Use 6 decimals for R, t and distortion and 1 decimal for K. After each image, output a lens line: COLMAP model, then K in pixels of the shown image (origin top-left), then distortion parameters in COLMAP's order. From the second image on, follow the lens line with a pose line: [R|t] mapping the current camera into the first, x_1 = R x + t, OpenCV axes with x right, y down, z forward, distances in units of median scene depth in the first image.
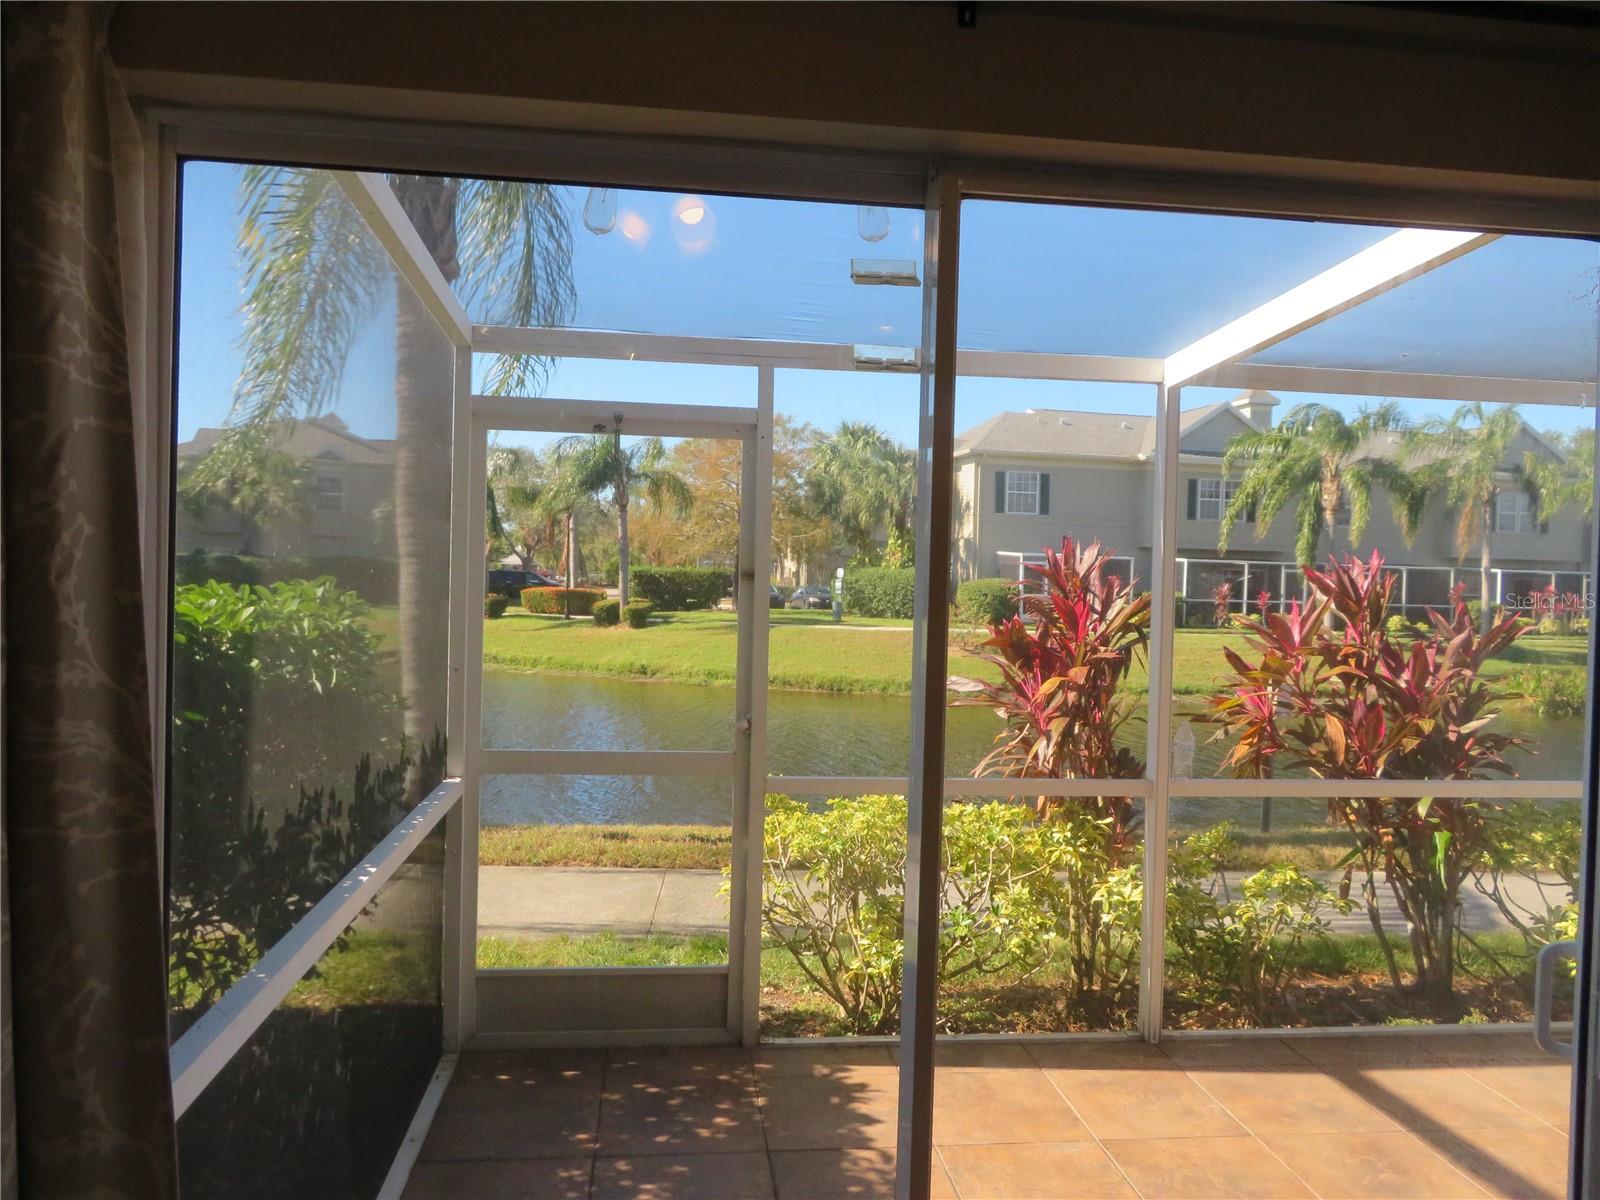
lens RADIAL K [[1149.7, 0, 783.4], [0, 1149.7, 597.5], [0, 0, 1]] dist [-0.014828, 0.011823]
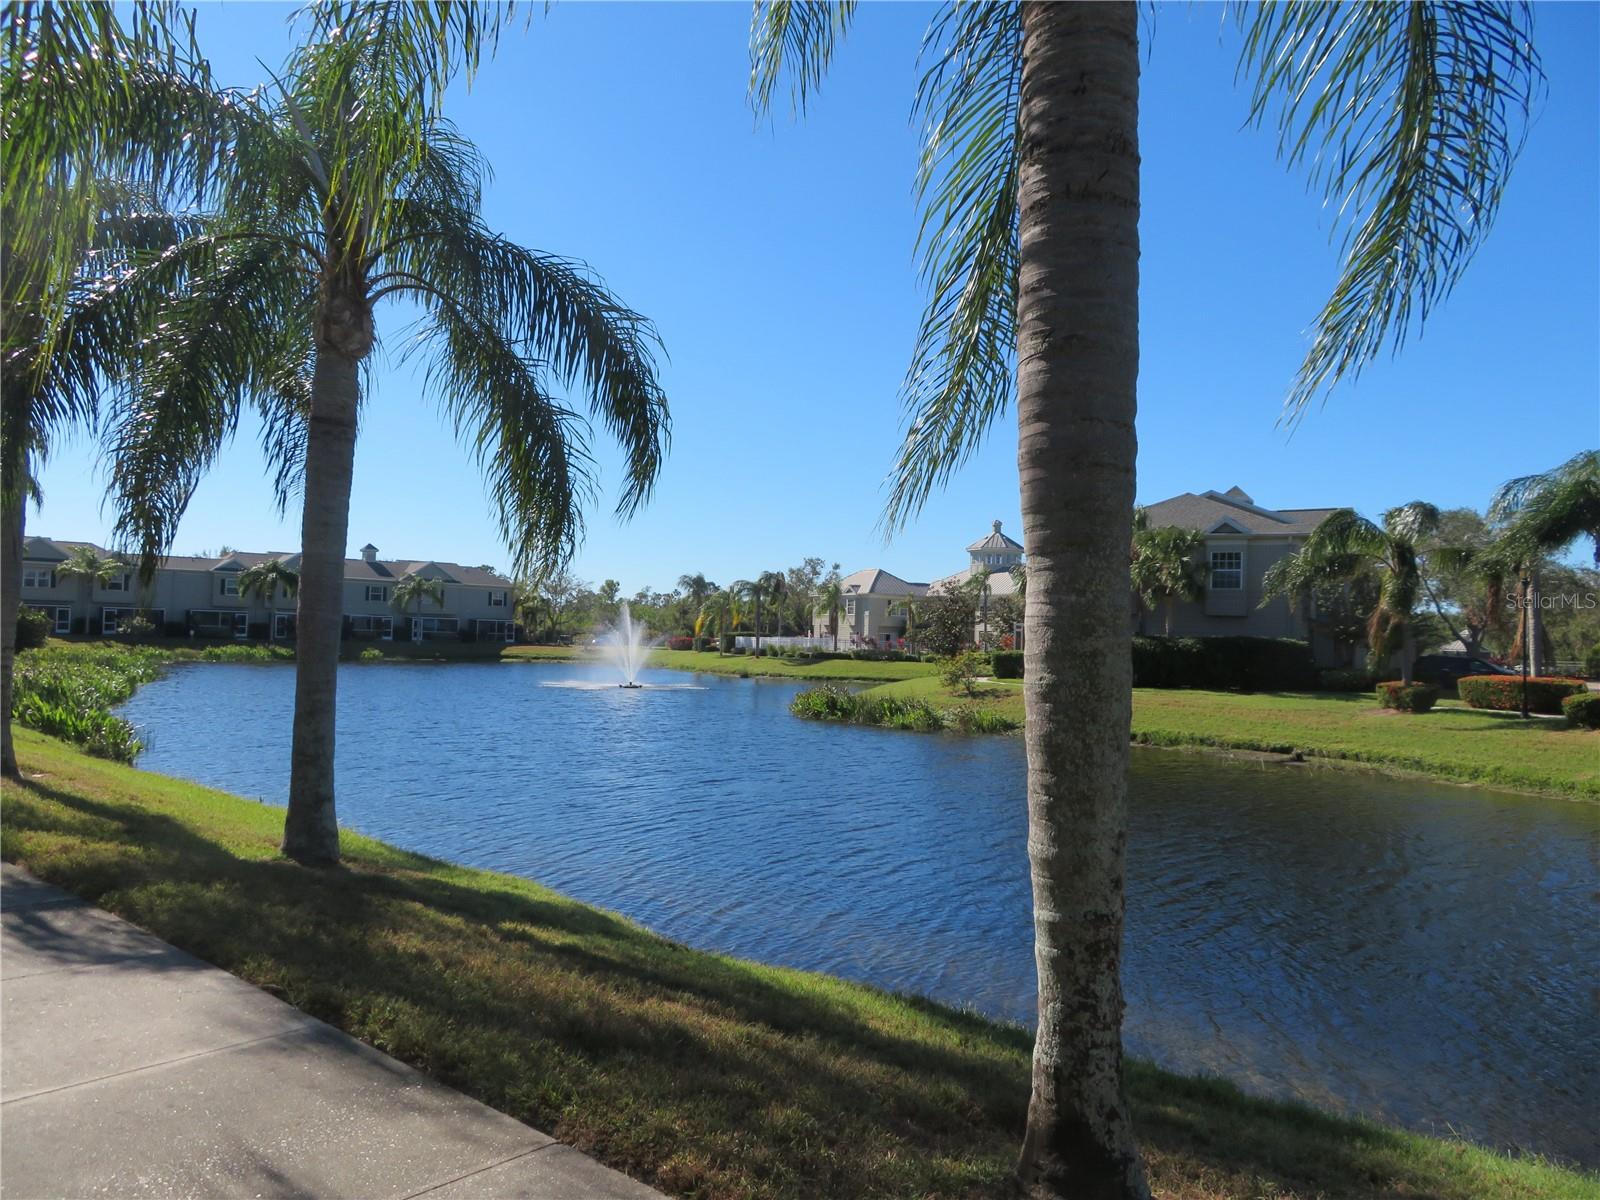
lens RADIAL K [[1149.7, 0, 806.1], [0, 1149.7, 591.7], [0, 0, 1]] dist [-0.014828, 0.011823]
pose [[0.730427, -0.034143, -0.682137, -0.018205], [-0.022934, 0.996960, -0.074458, 0.003403], [0.682605, 0.070031, 0.727424, 0.135202]]
